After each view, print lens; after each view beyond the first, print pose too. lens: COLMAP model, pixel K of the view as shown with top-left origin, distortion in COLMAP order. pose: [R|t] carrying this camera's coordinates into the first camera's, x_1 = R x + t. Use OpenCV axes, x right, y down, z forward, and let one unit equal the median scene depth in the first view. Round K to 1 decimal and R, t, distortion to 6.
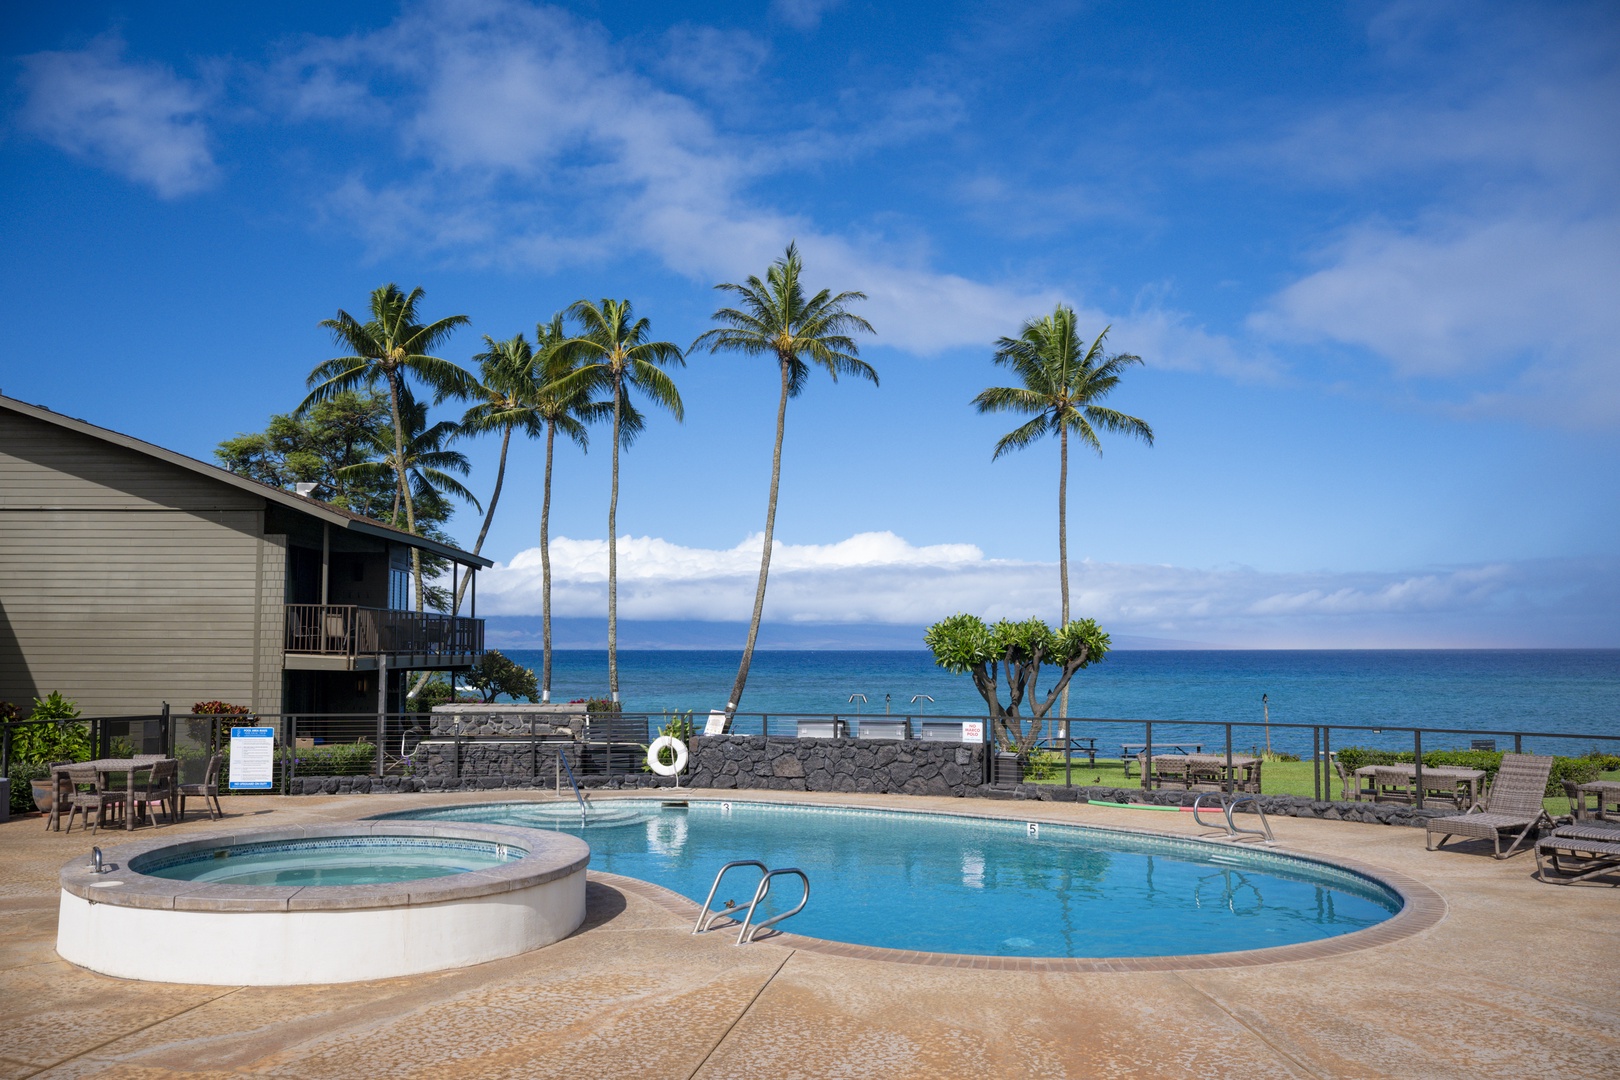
lens RADIAL K [[1285.7, 0, 822.2], [0, 1285.7, 469.4], [0, 0, 1]] dist [-0.064072, 0.051129]
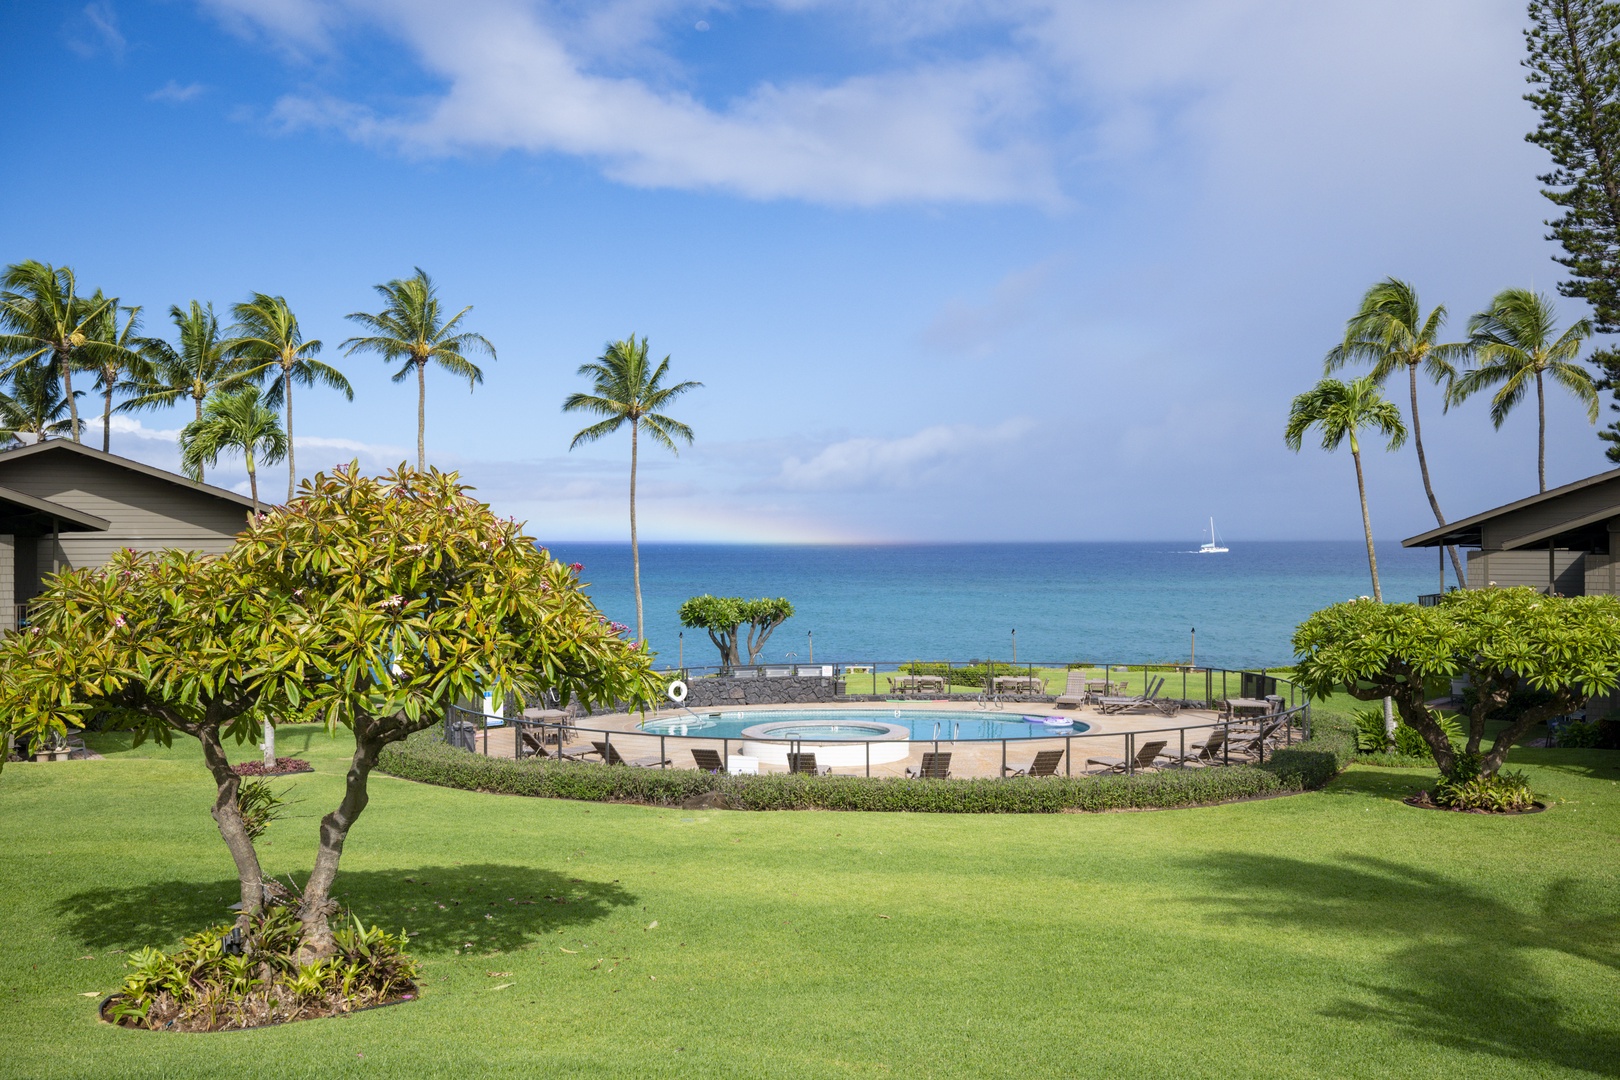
lens RADIAL K [[1447.3, 0, 818.6], [0, 1447.3, 534.7], [0, 0, 1]] dist [-0.035207, 0.067541]
pose [[0.842719, -0.001580, 0.538351, -0.801482], [-0.070568, 0.991043, 0.113374, -0.190053], [-0.533708, -0.133533, 0.835059, -0.623976]]
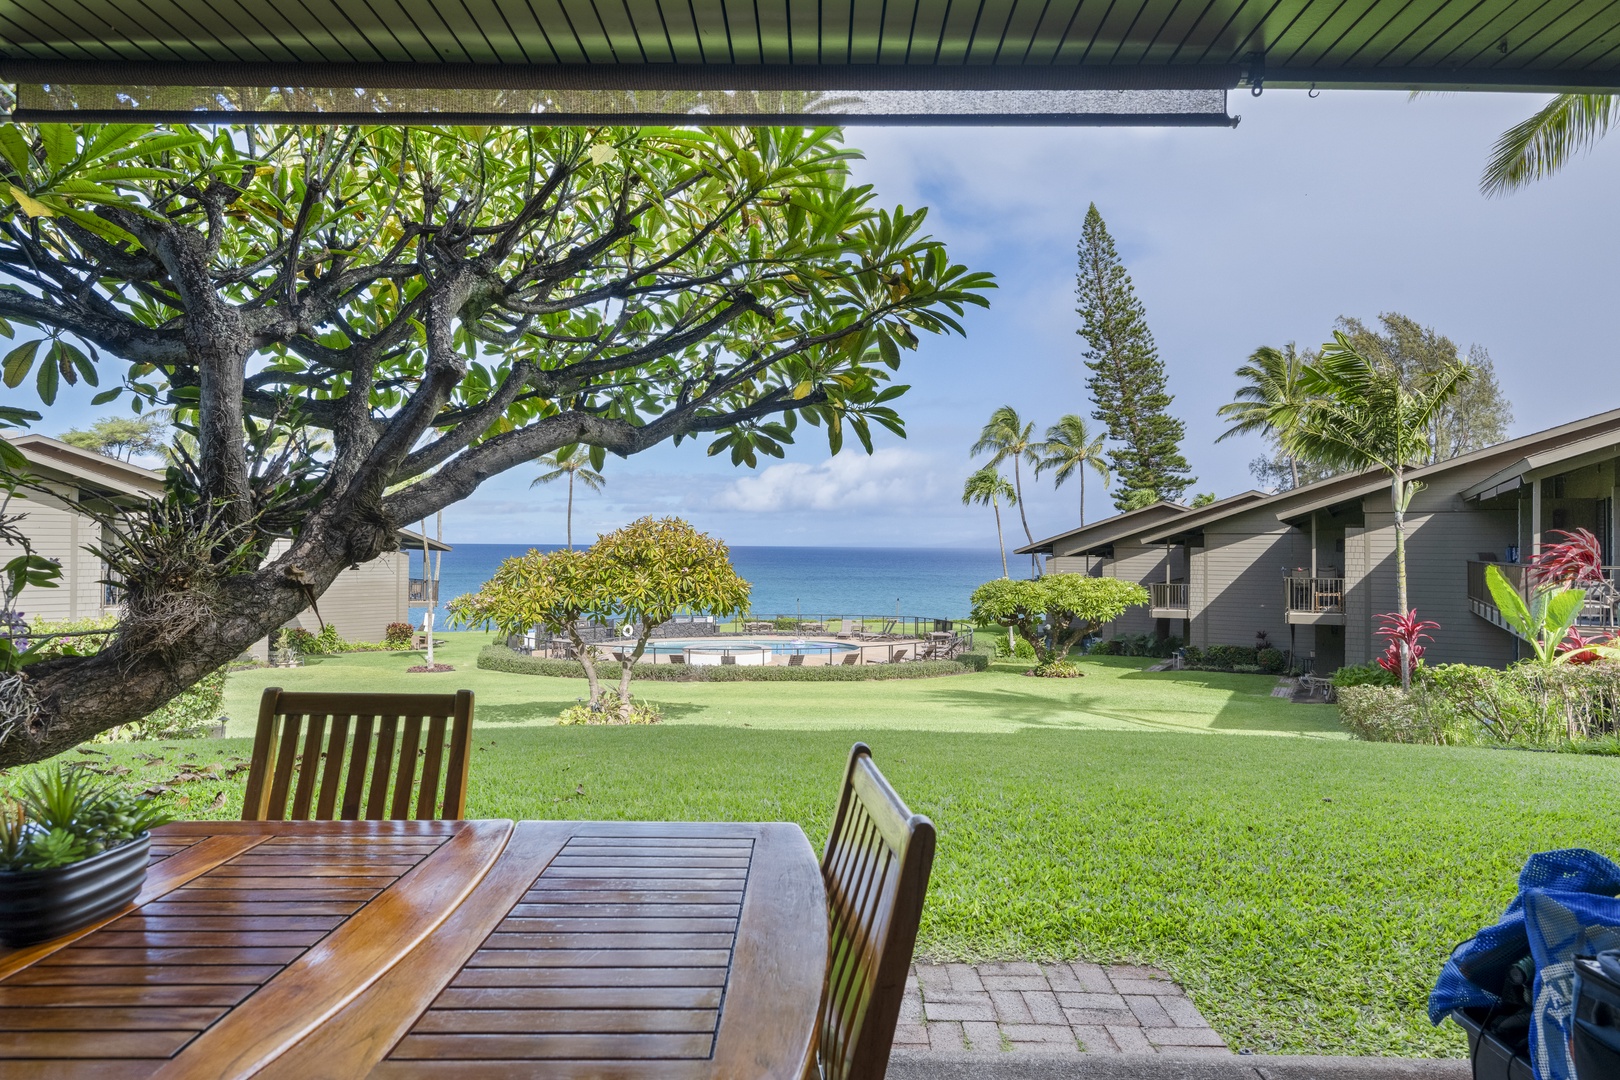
lens RADIAL K [[931.2, 0, 819.3], [0, 931.2, 546.3], [0, 0, 1]] dist [-0.000227, -0.000195]
pose [[0.723876, 0.006569, 0.689899, -1.054013], [-0.104368, 0.989490, 0.100085, -0.211302], [-0.681991, -0.144452, 0.716953, -0.765708]]
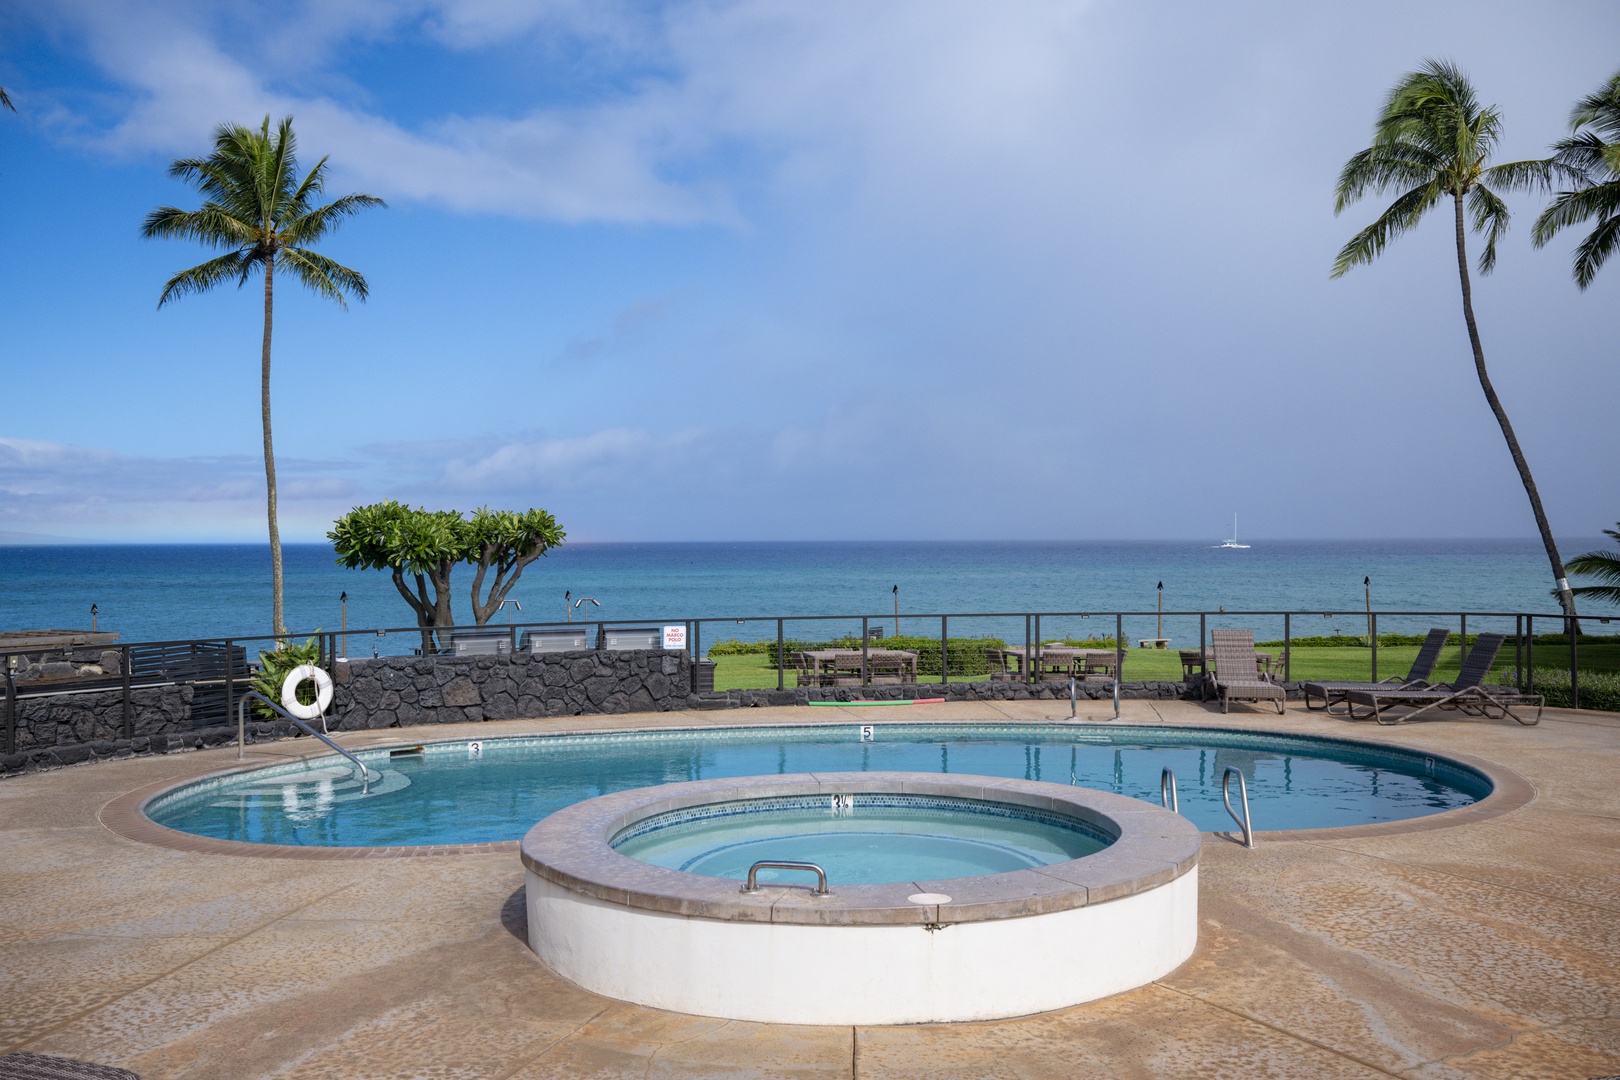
lens RADIAL K [[1447.3, 0, 806.4], [0, 1447.3, 575.3], [0, 0, 1]] dist [-0.035207, 0.067541]
pose [[0.720391, -0.021969, 0.693221, -0.356930], [-0.089743, 0.988143, 0.124576, 0.022593], [-0.687738, -0.151955, 0.709878, 0.172077]]
